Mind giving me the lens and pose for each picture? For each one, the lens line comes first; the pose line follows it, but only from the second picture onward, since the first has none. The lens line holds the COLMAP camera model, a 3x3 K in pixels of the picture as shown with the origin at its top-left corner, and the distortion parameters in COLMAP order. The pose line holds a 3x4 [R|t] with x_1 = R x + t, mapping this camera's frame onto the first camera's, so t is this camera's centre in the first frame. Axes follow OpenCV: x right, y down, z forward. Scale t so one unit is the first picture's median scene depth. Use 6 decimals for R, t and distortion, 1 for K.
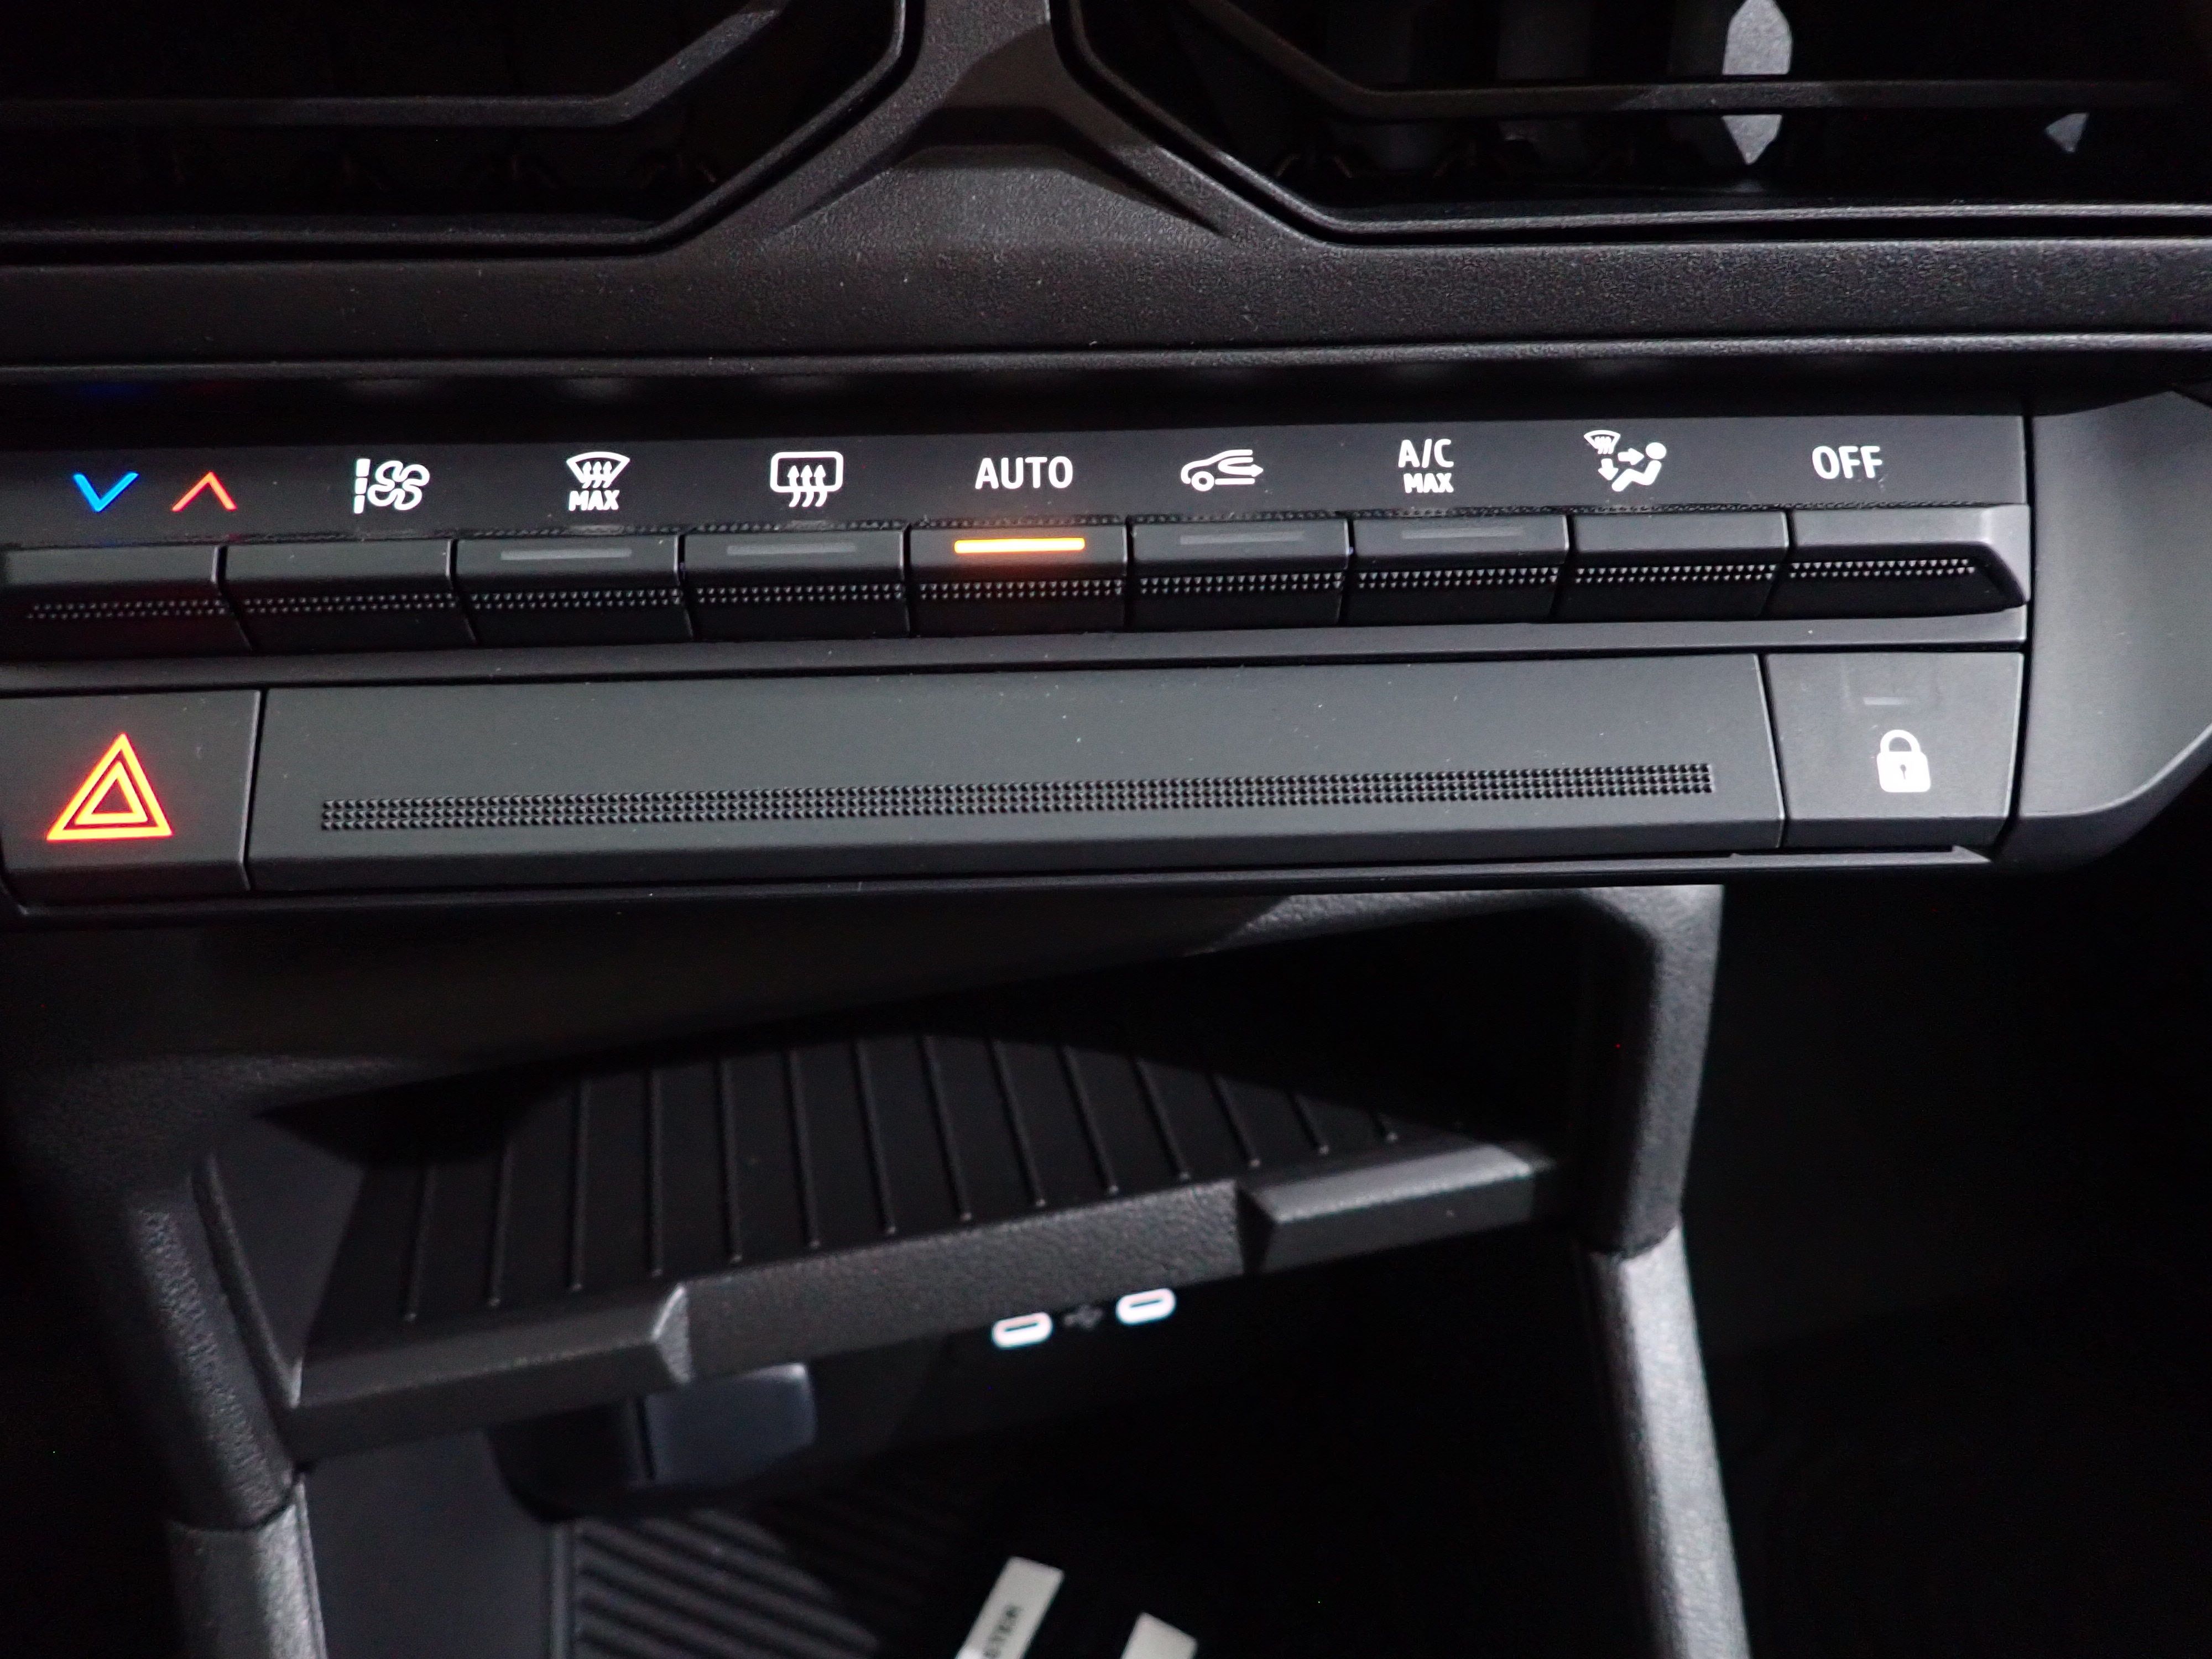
lens RADIAL K [[1593.9, 0, 1106.0], [0, 1593.9, 829.5], [0, 0, 1]] dist [0.001712, -0.000397]
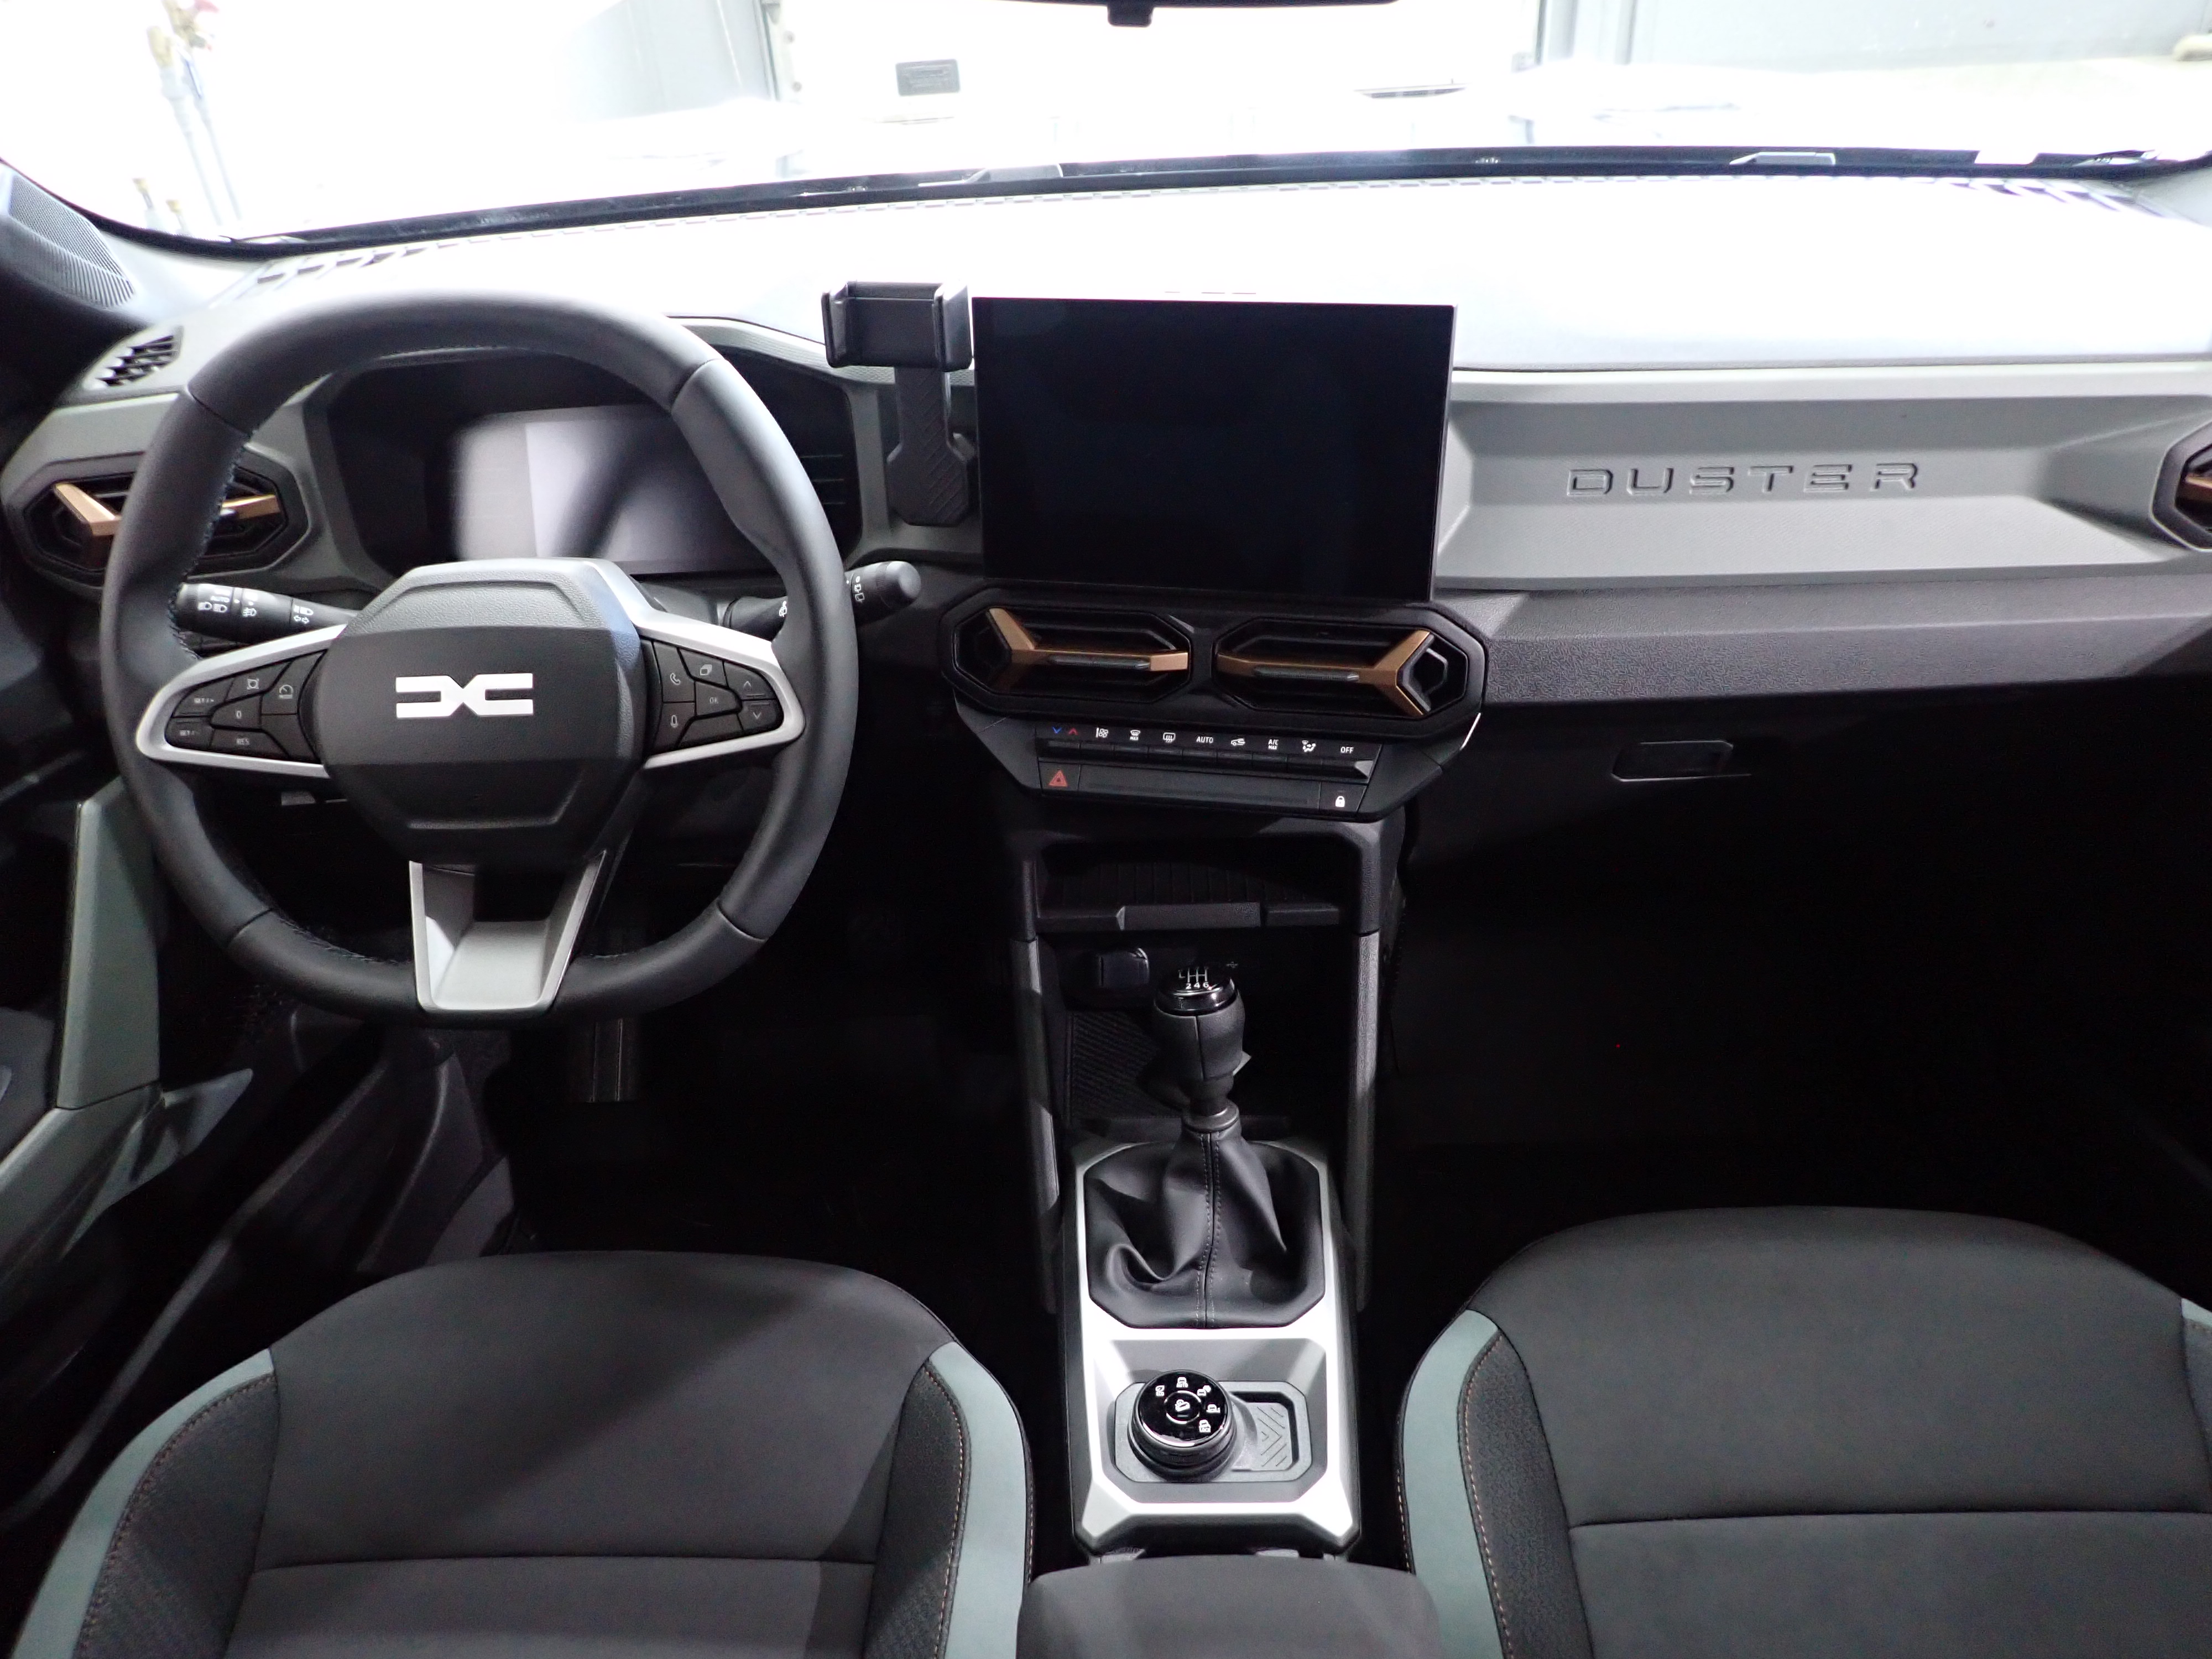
lens RADIAL K [[1593.9, 0, 1106.0], [0, 1593.9, 829.5], [0, 0, 1]] dist [0.001712, -0.000397]
pose [[0.966614, 0.100710, -0.235616, 1.019020], [-0.110786, 0.993395, -0.029888, 0.324332], [0.231050, 0.054993, 0.971387, -4.804123]]
